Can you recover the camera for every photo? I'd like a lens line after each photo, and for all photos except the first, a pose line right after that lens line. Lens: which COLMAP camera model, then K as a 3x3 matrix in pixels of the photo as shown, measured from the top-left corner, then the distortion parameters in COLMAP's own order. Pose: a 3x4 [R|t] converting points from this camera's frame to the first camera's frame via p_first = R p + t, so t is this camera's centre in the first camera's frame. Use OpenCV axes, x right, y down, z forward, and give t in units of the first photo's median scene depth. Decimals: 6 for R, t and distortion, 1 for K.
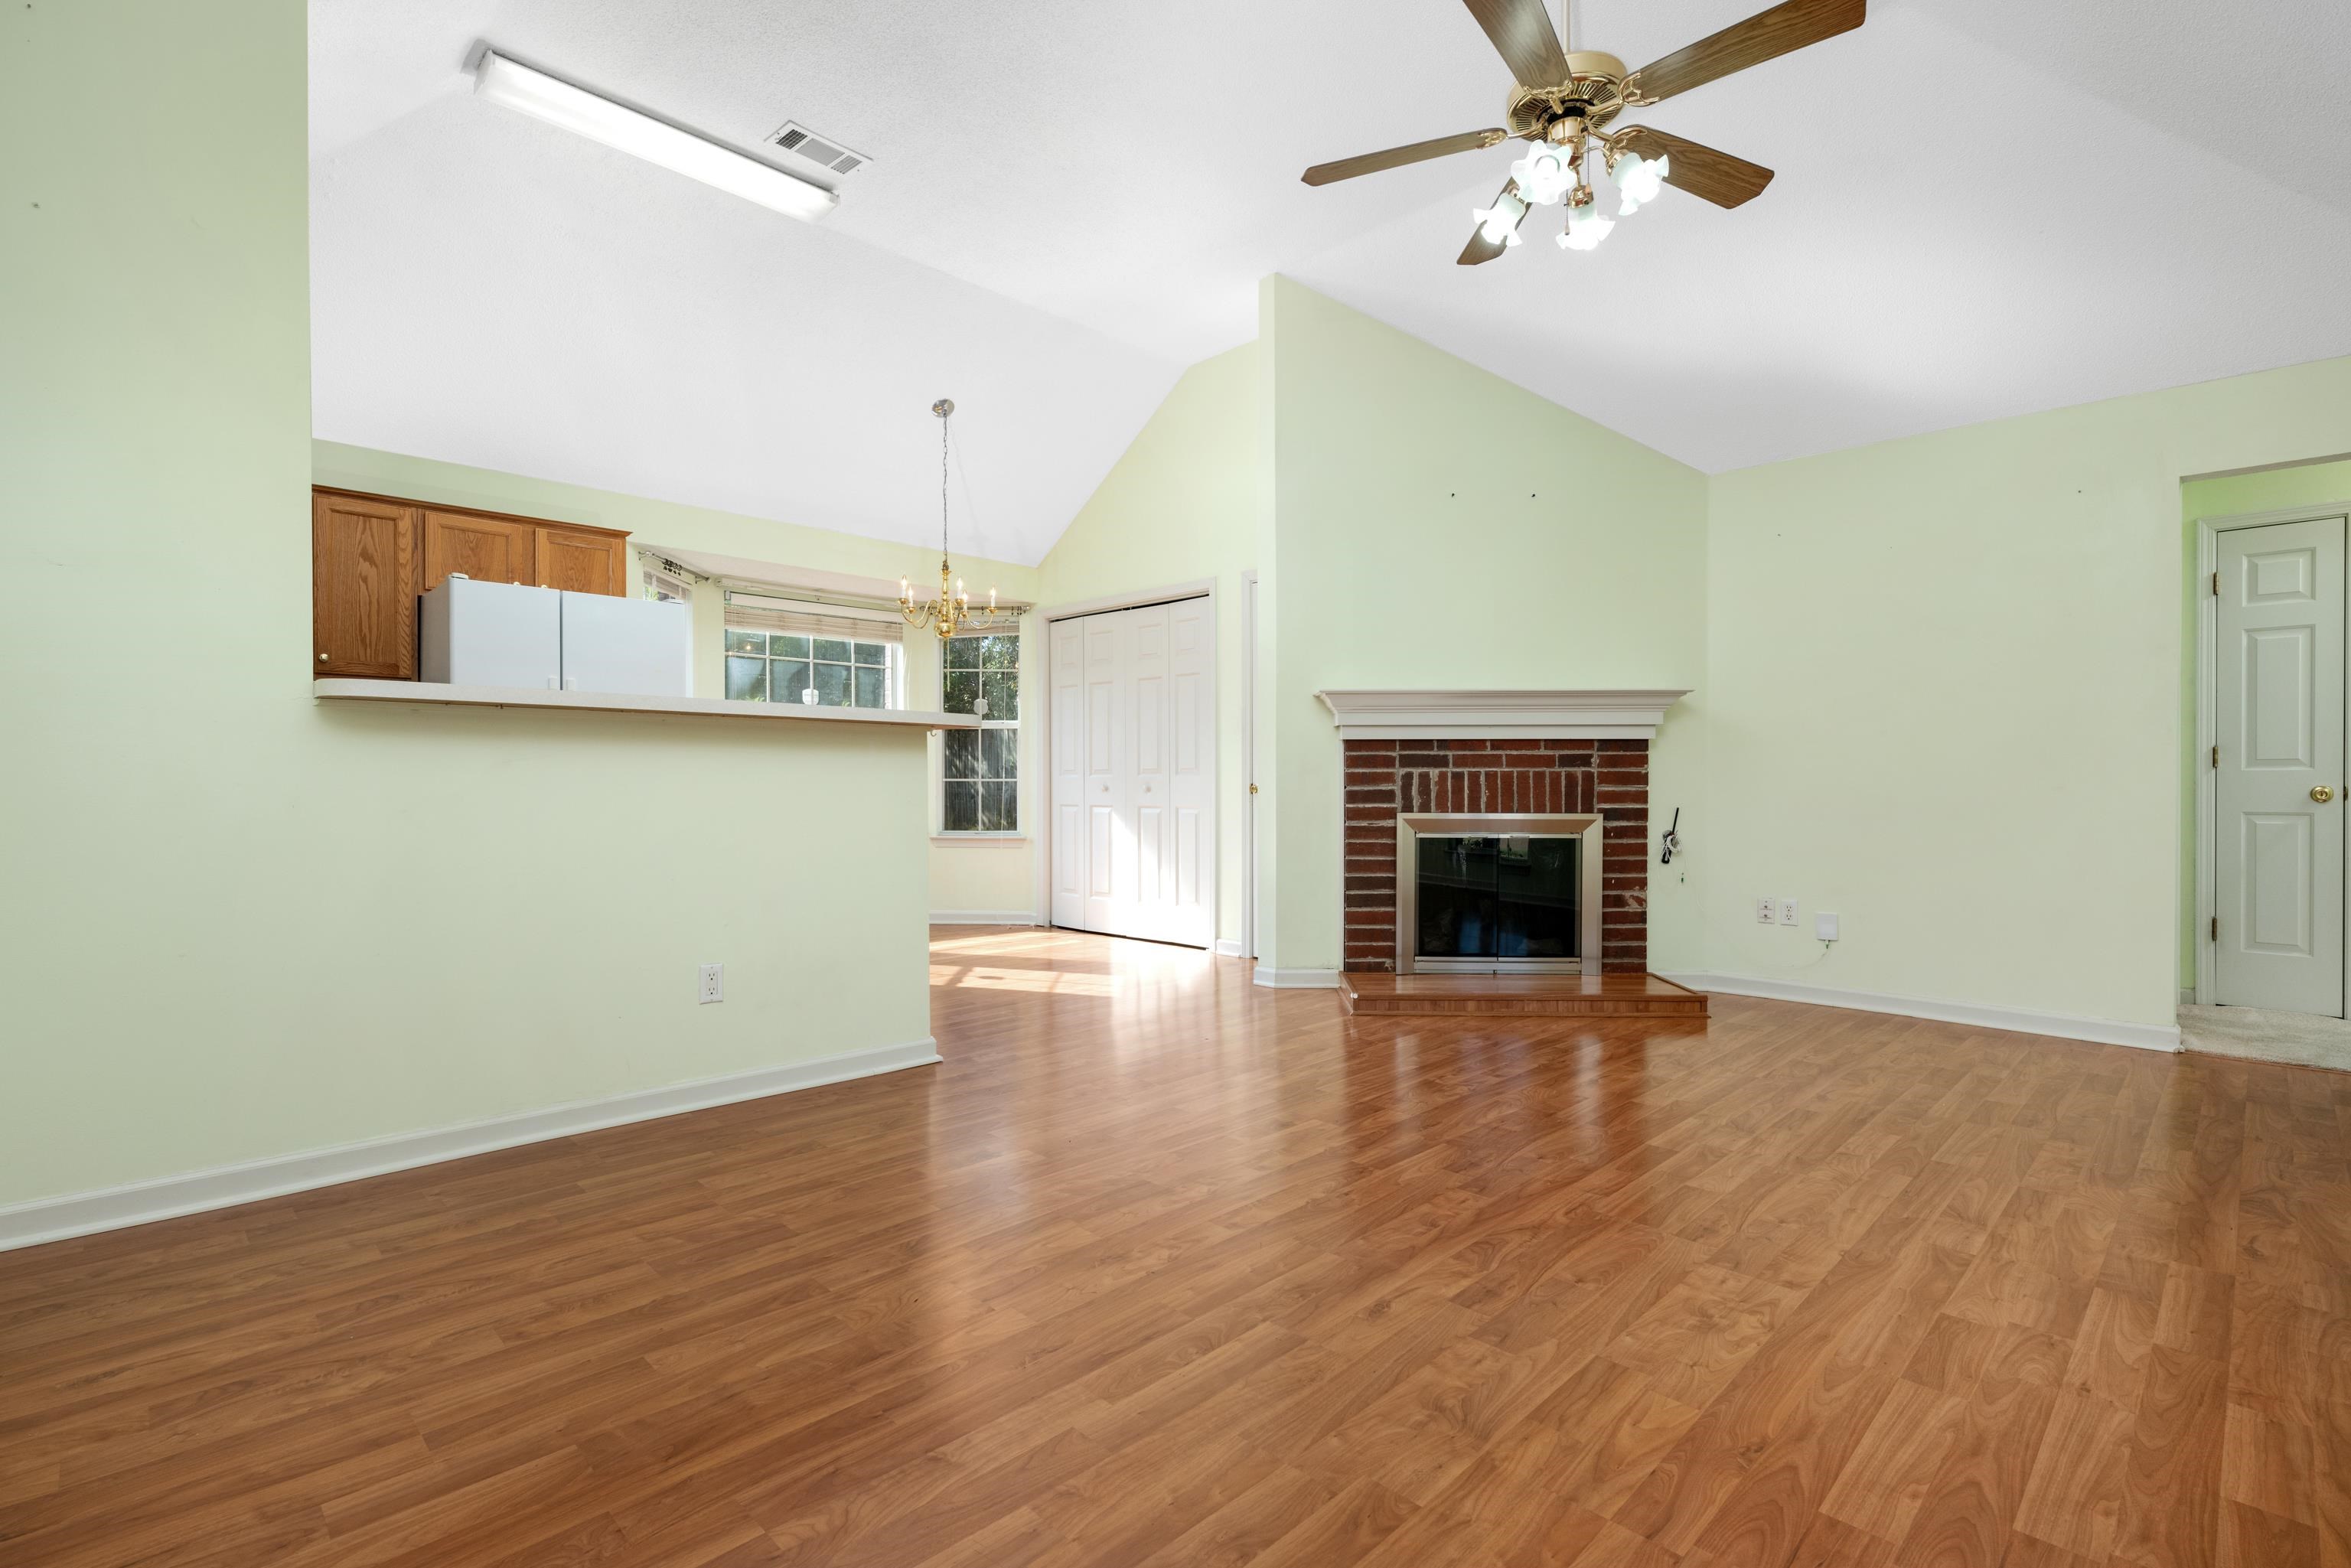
lens RADIAL K [[1101.9, 0, 1154.2], [0, 1101.9, 785.5], [0, 0, 1]] dist [0.001640, -0.000775]
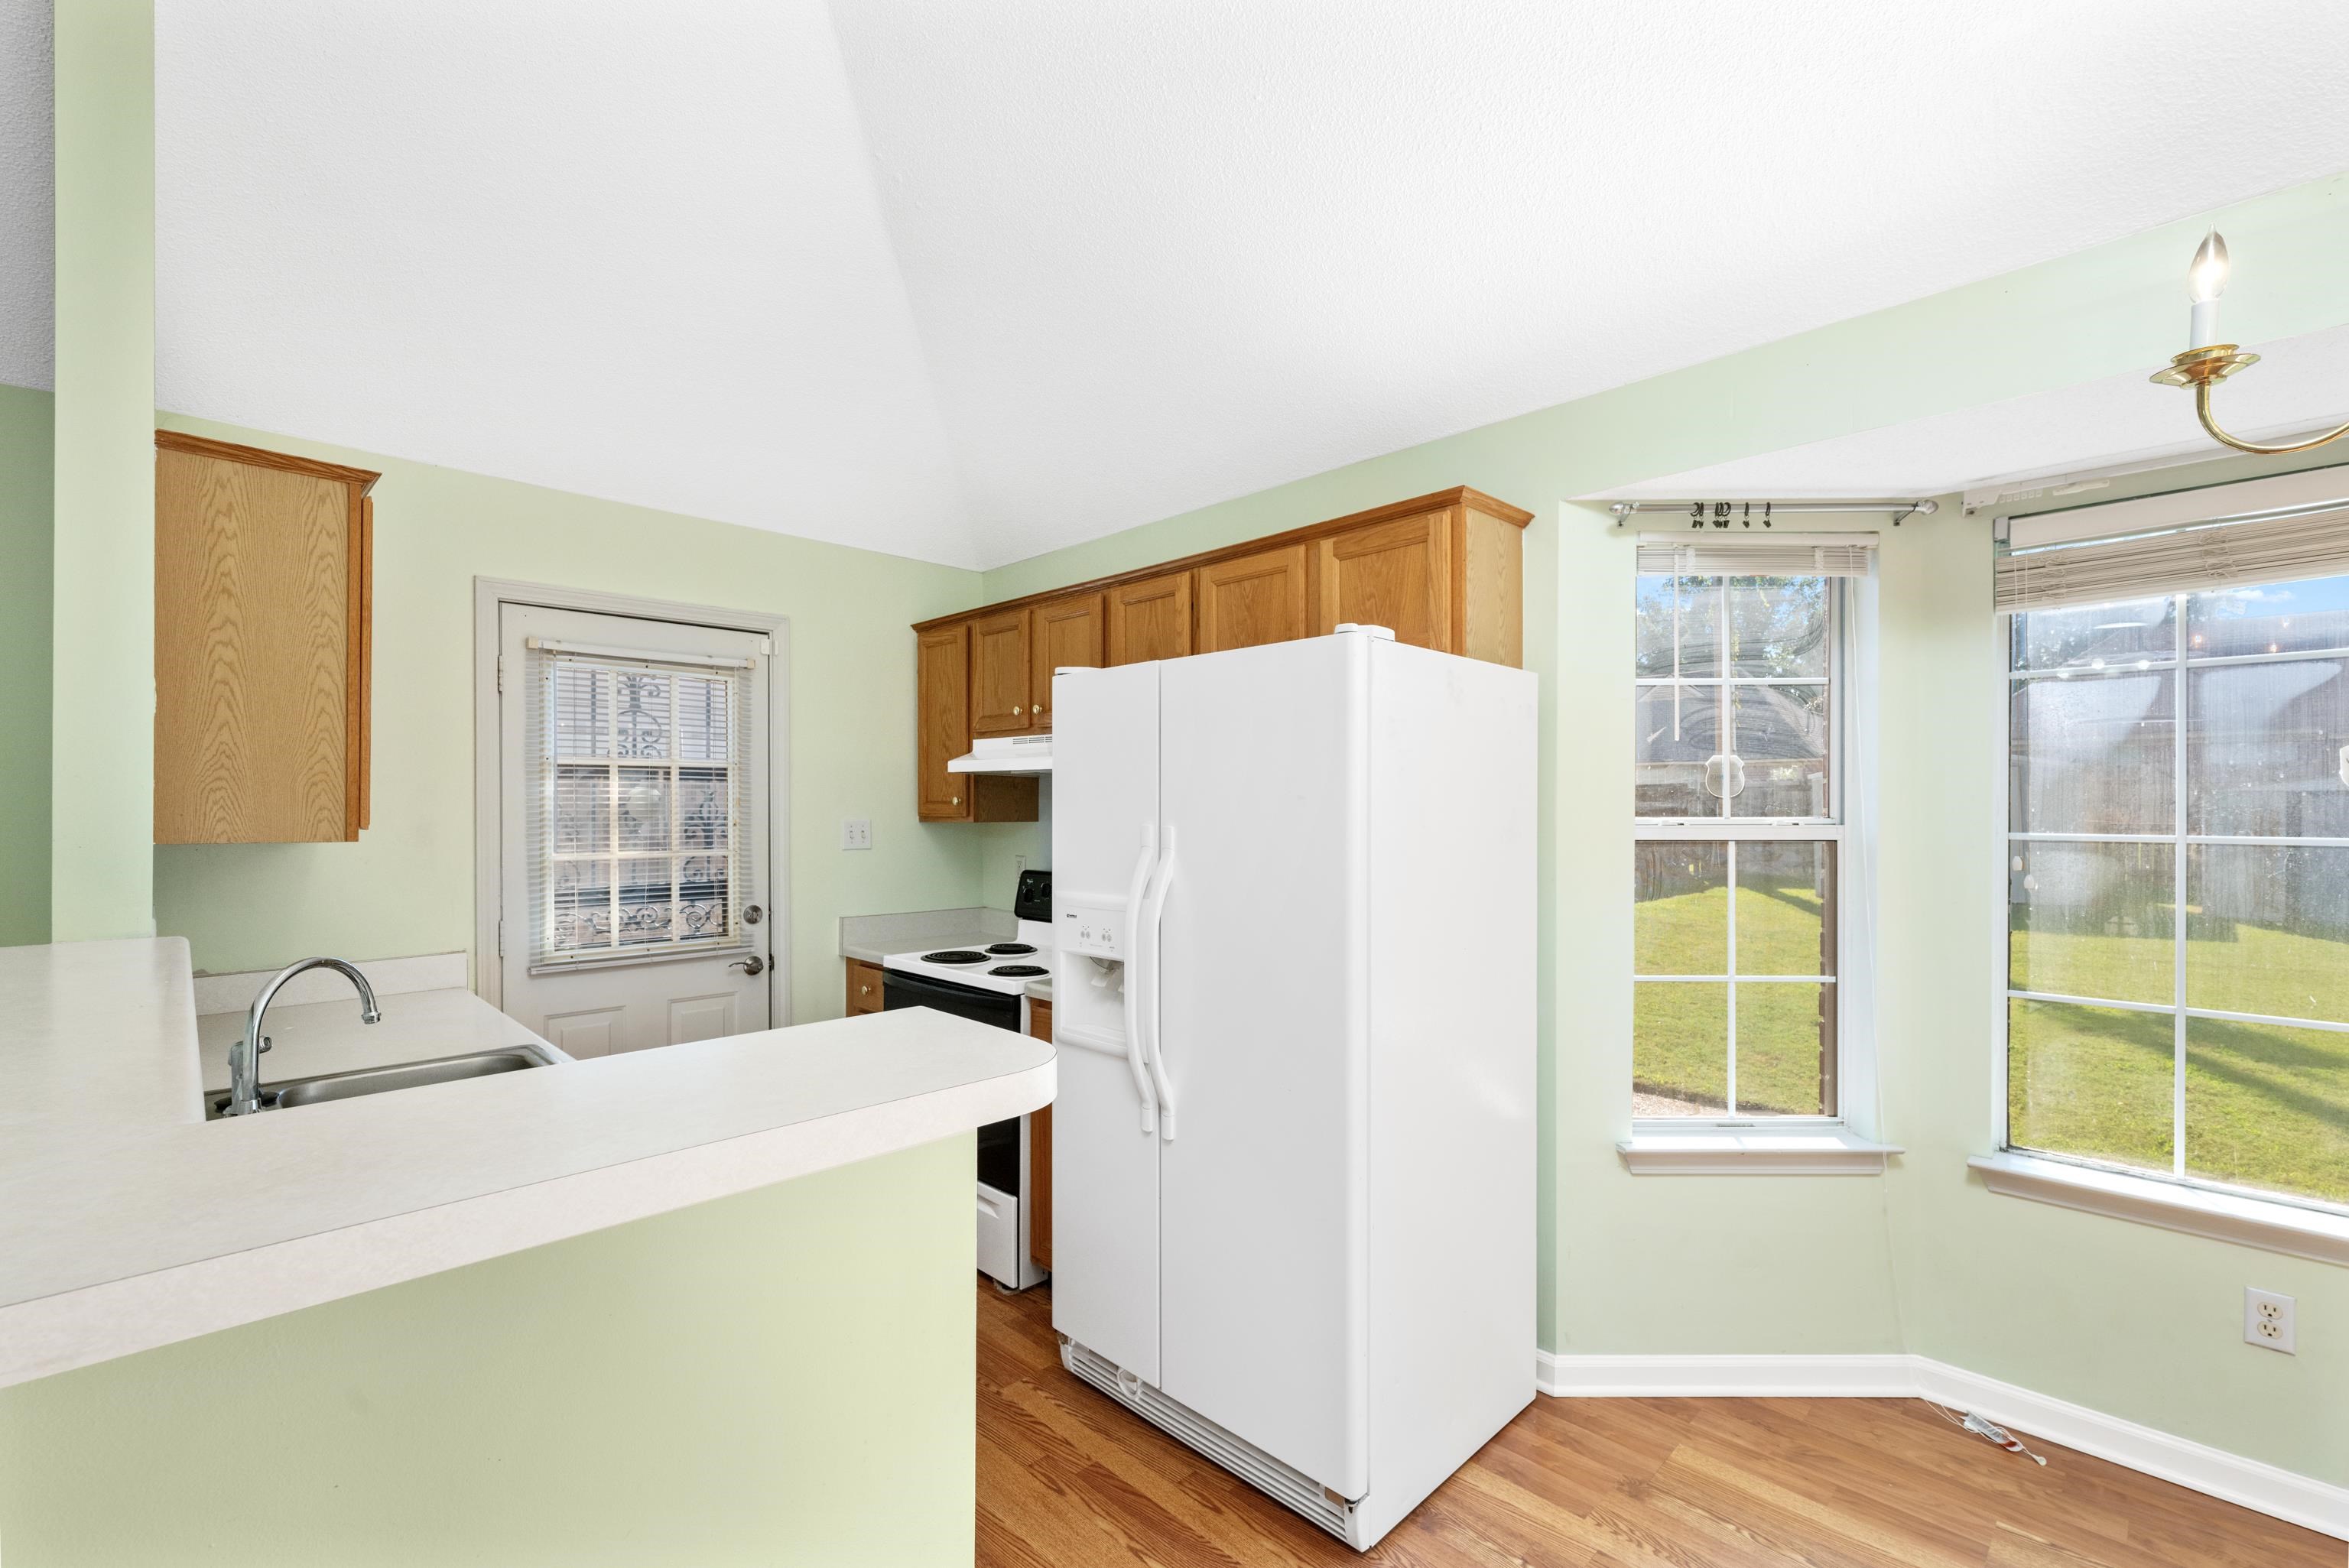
lens RADIAL K [[1017.1, 0, 1157.6], [0, 1017.1, 810.3], [0, 0, 1]] dist [-0.007926, 0.000785]
pose [[-0.006100, 0.002625, -0.999978, -0.037655], [0.001258, 0.999996, 0.002617, -0.095495], [0.999981, -0.001242, -0.006103, 0.900782]]
